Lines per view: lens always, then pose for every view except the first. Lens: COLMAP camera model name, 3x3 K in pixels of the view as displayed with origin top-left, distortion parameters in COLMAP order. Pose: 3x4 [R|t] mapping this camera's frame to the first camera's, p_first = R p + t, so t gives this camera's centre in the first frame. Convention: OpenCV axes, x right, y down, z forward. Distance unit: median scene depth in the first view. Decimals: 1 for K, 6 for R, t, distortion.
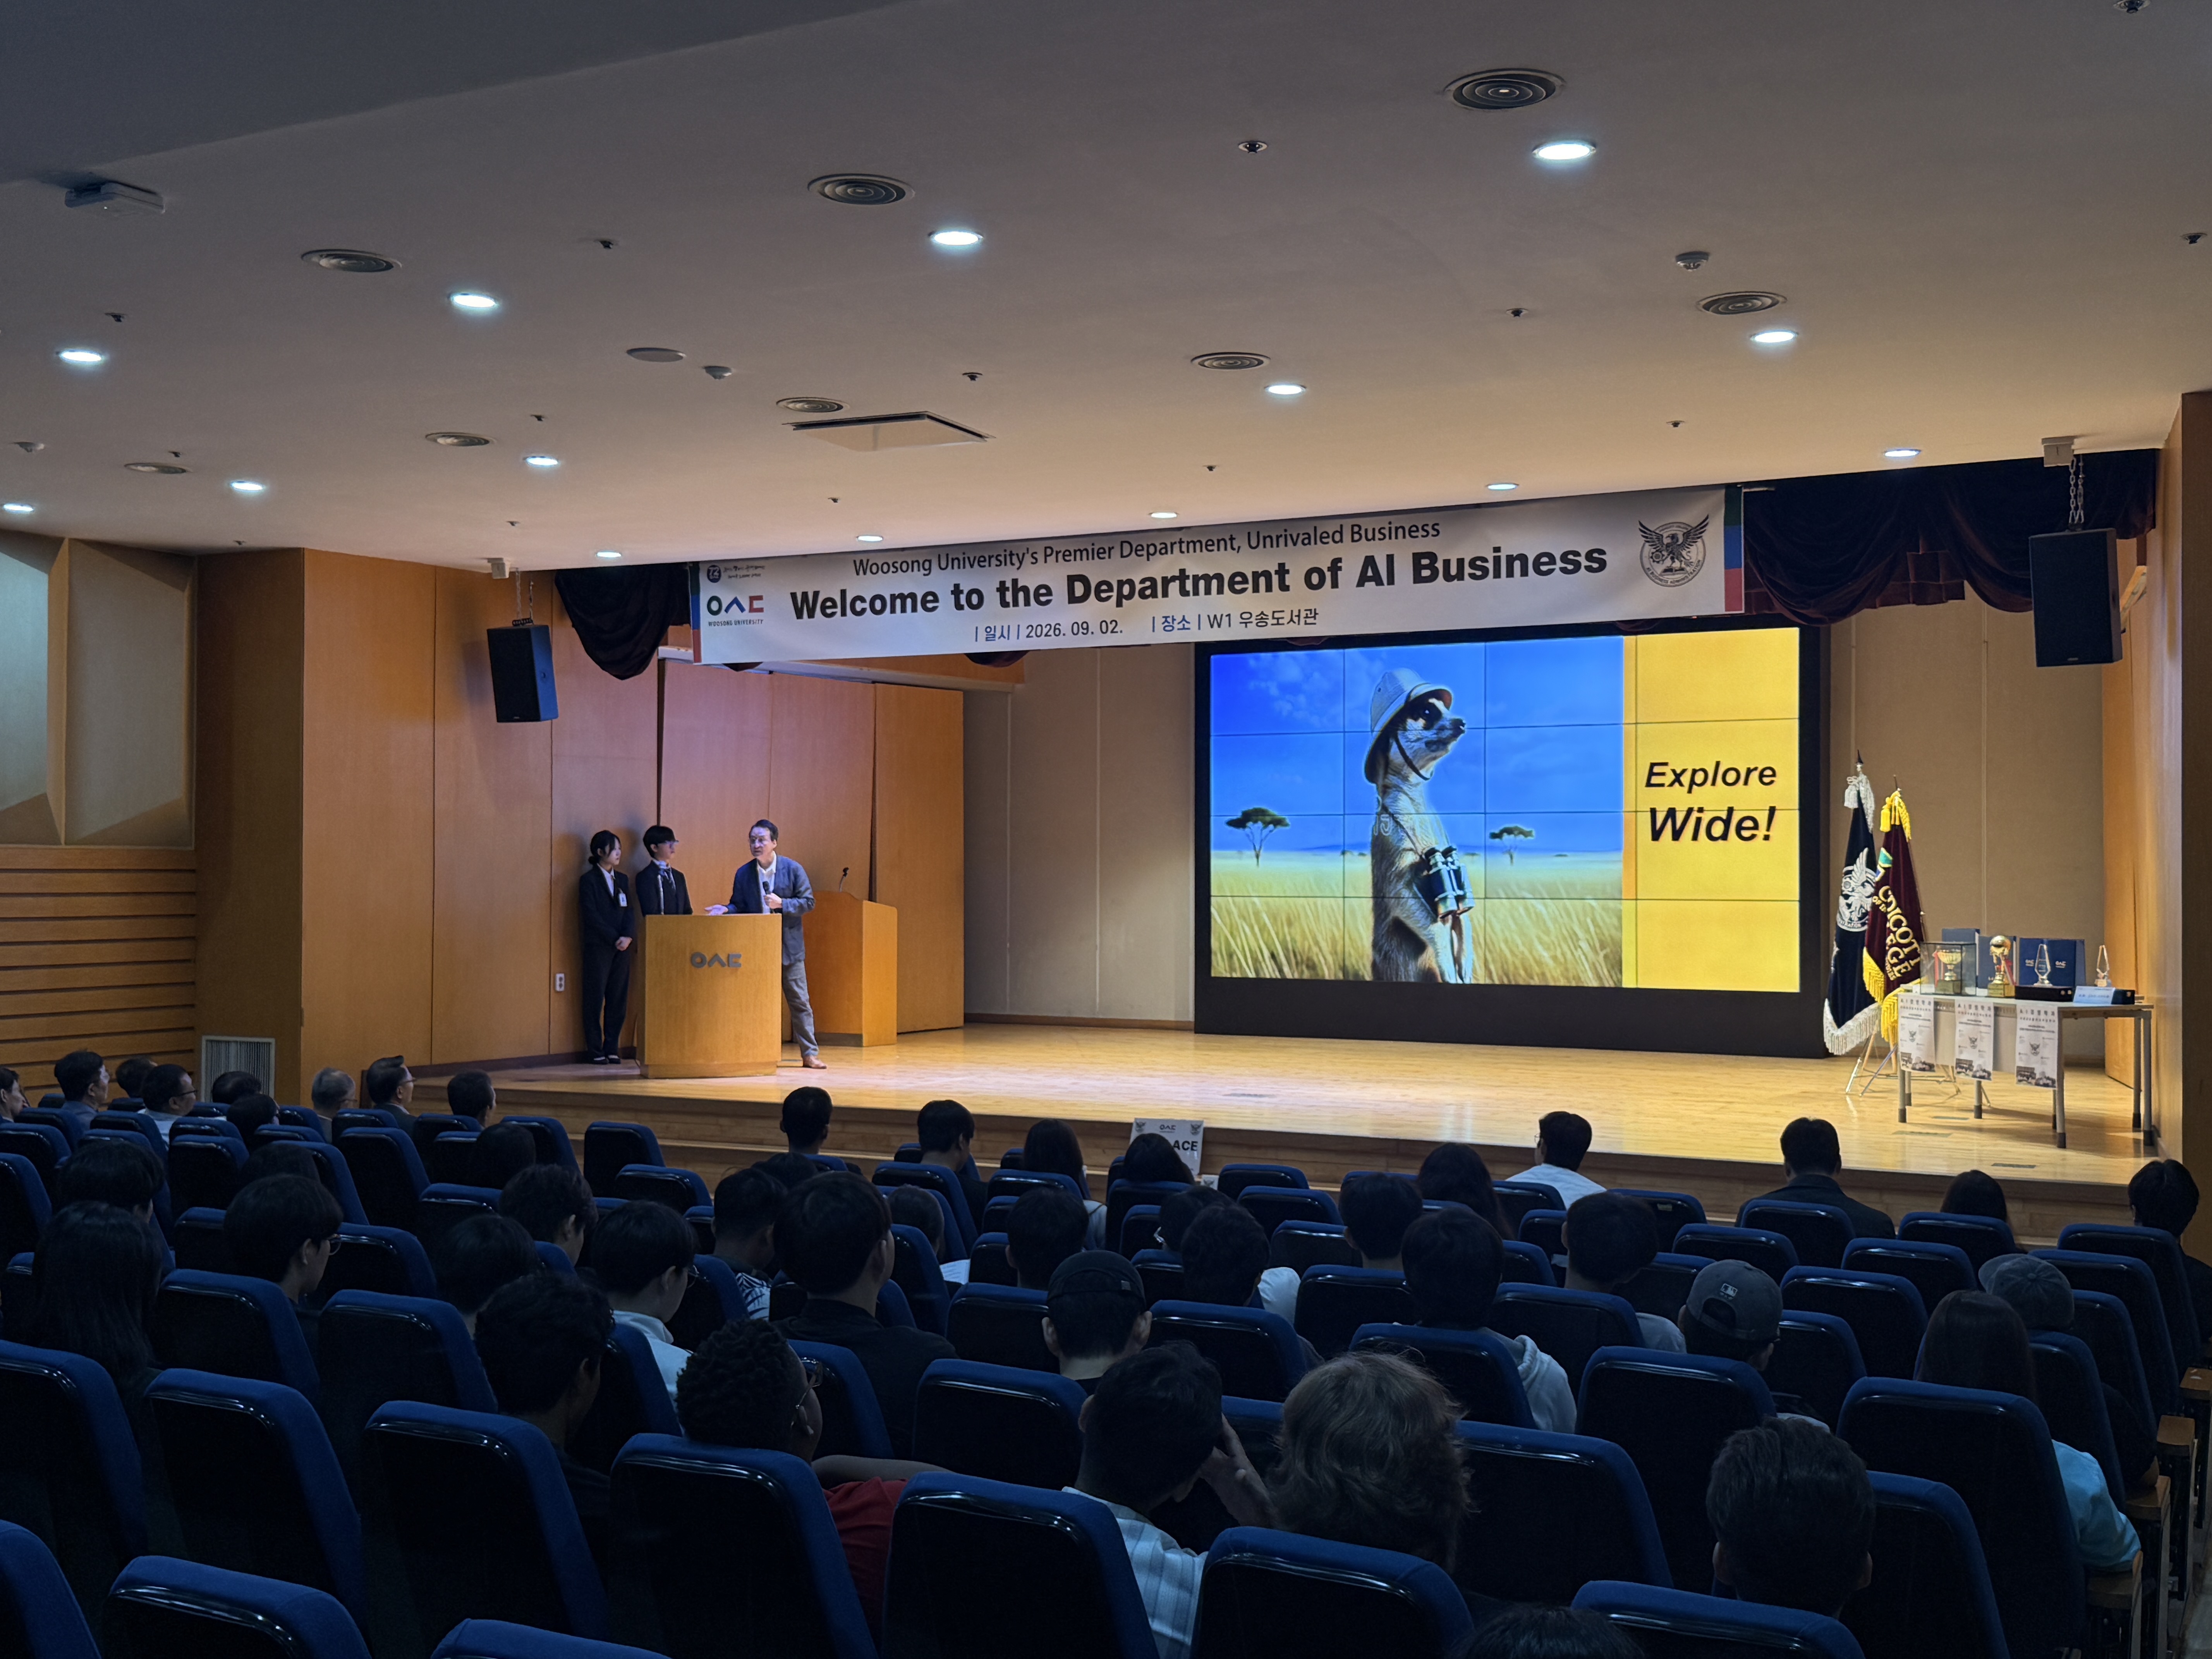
lens RADIAL K [[2460.4, 0, 1077.6], [0, 2460.4, 787.8], [0, 0, 1]] dist [0.120427, 0.000000]
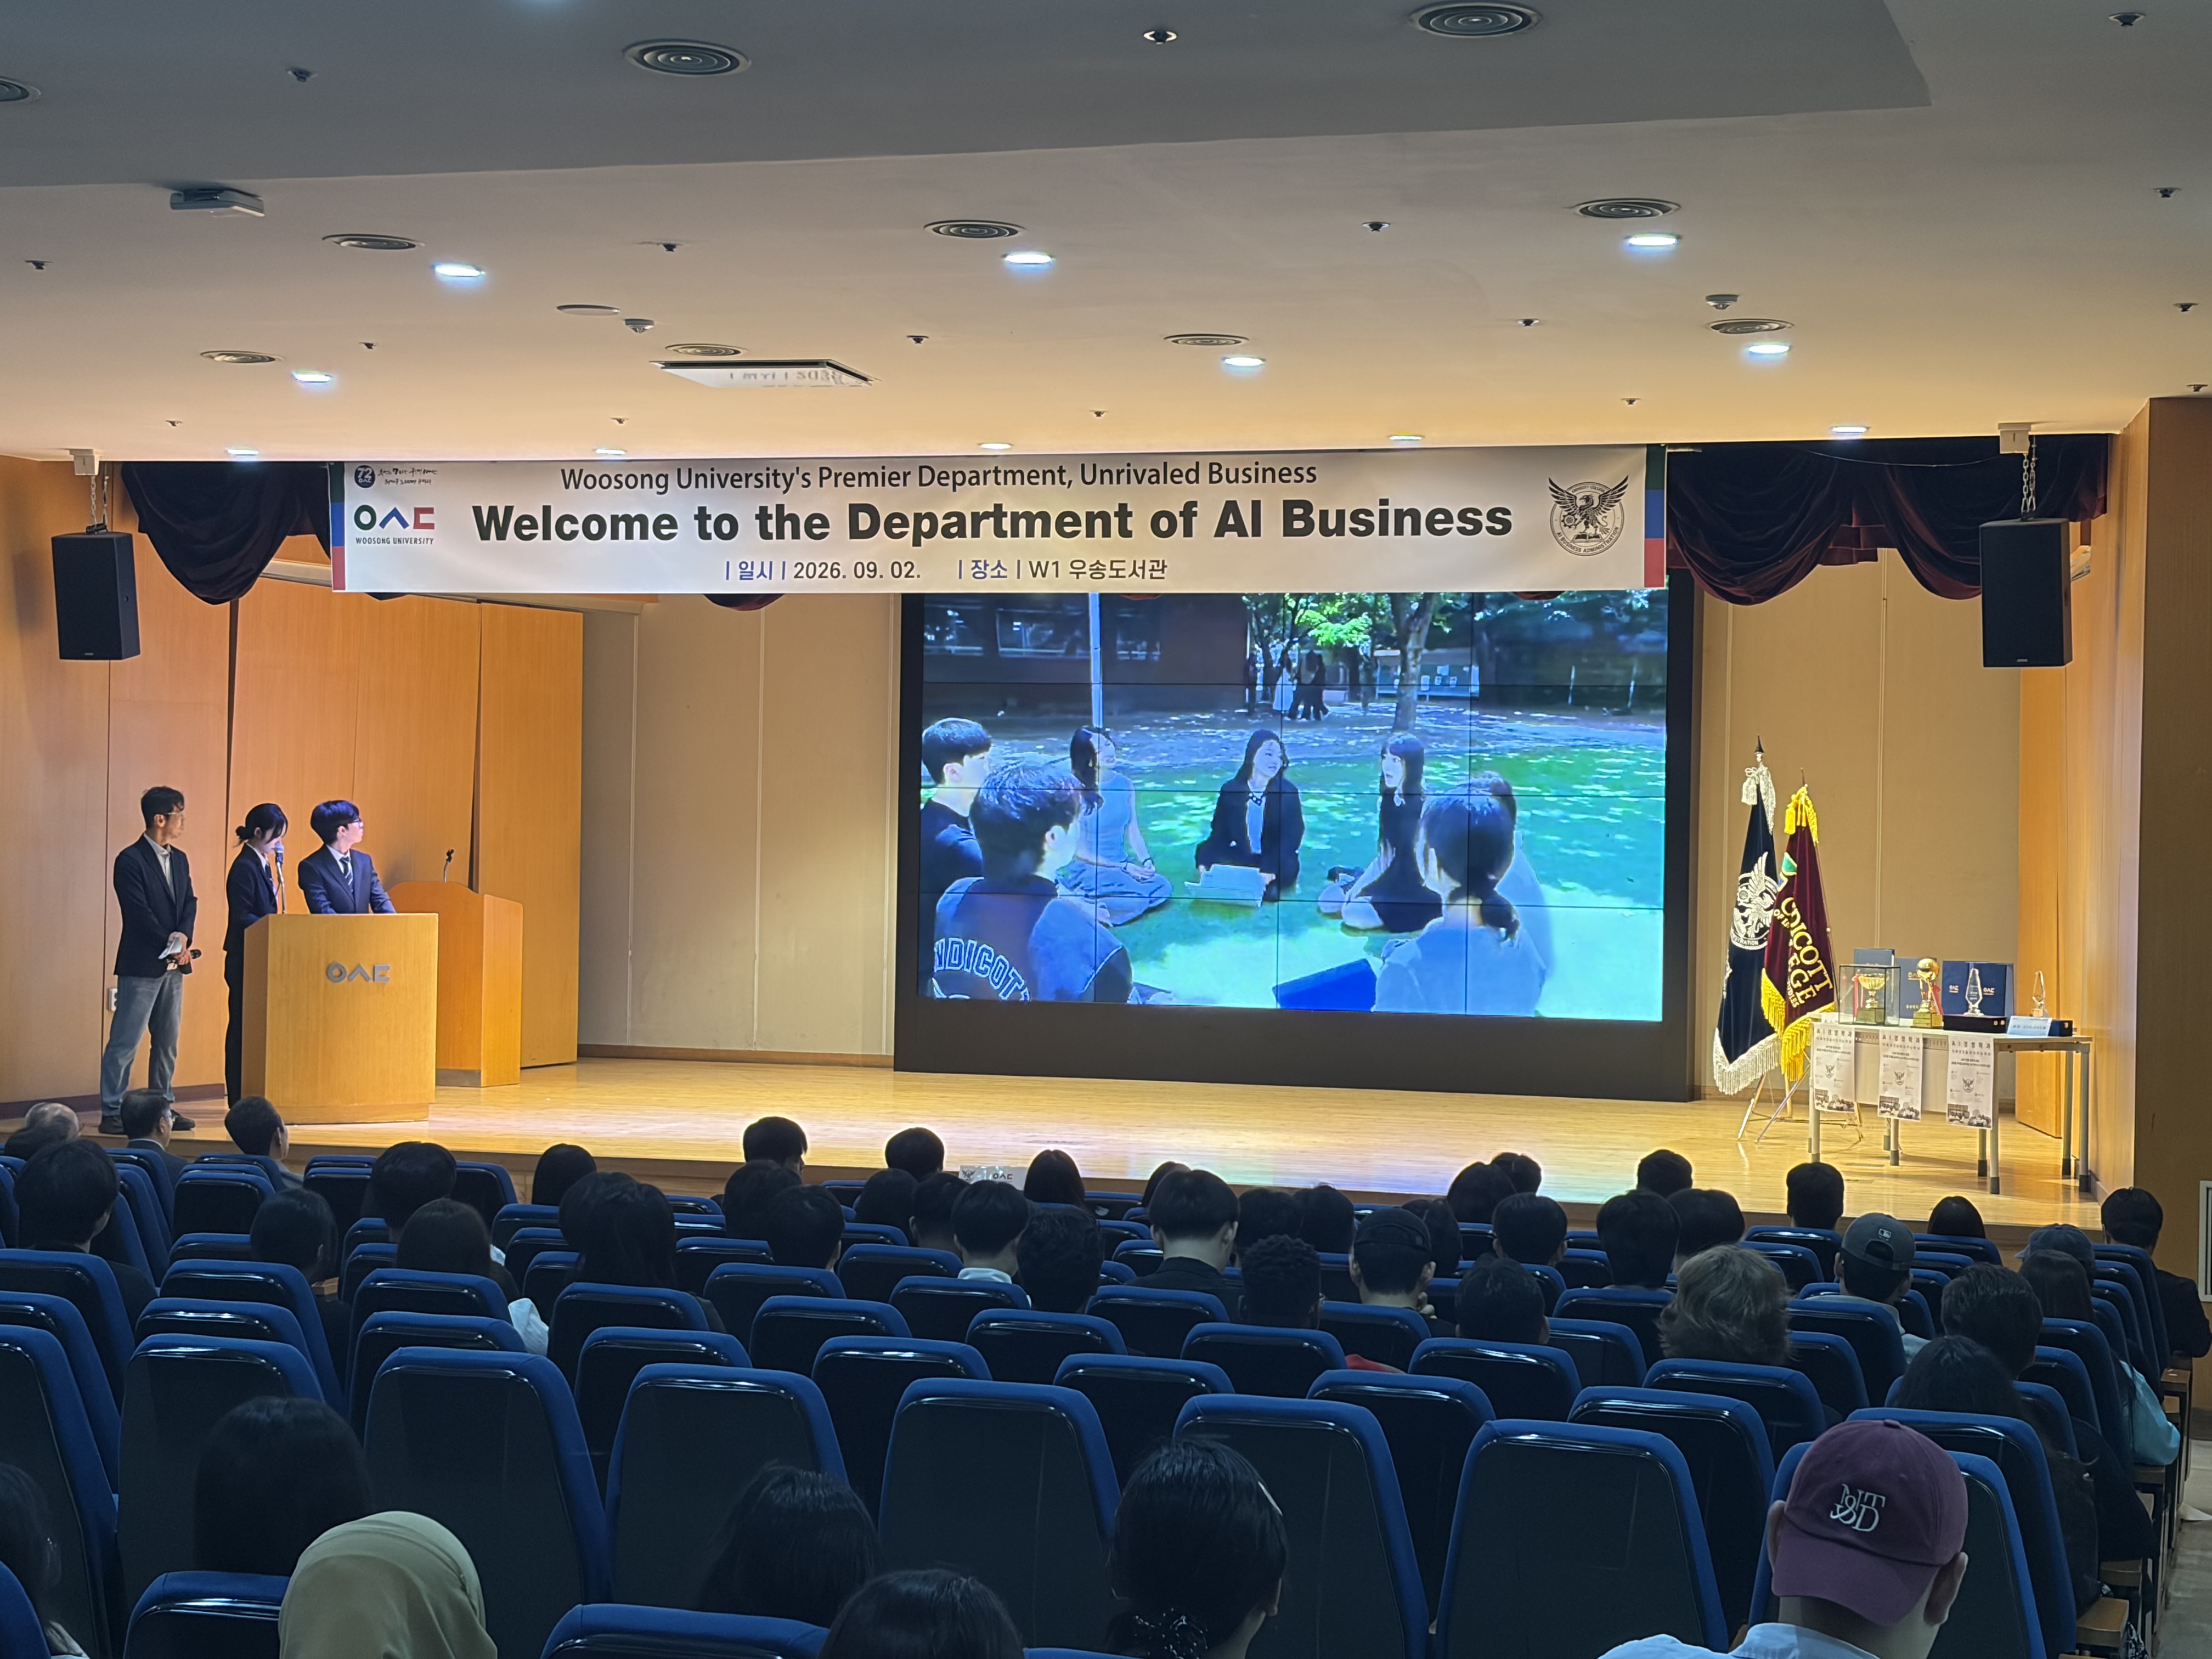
lens RADIAL K [[3917.6, 0, 1089.3], [0, 3917.6, 721.7], [0, 0, 1]] dist [0.263858, 0.000000]
pose [[0.983598, 0.020848, 0.179168, -0.163690], [-0.022027, 0.999747, 0.004592, -0.022832], [-0.179027, -0.008463, 0.983808, -0.304993]]
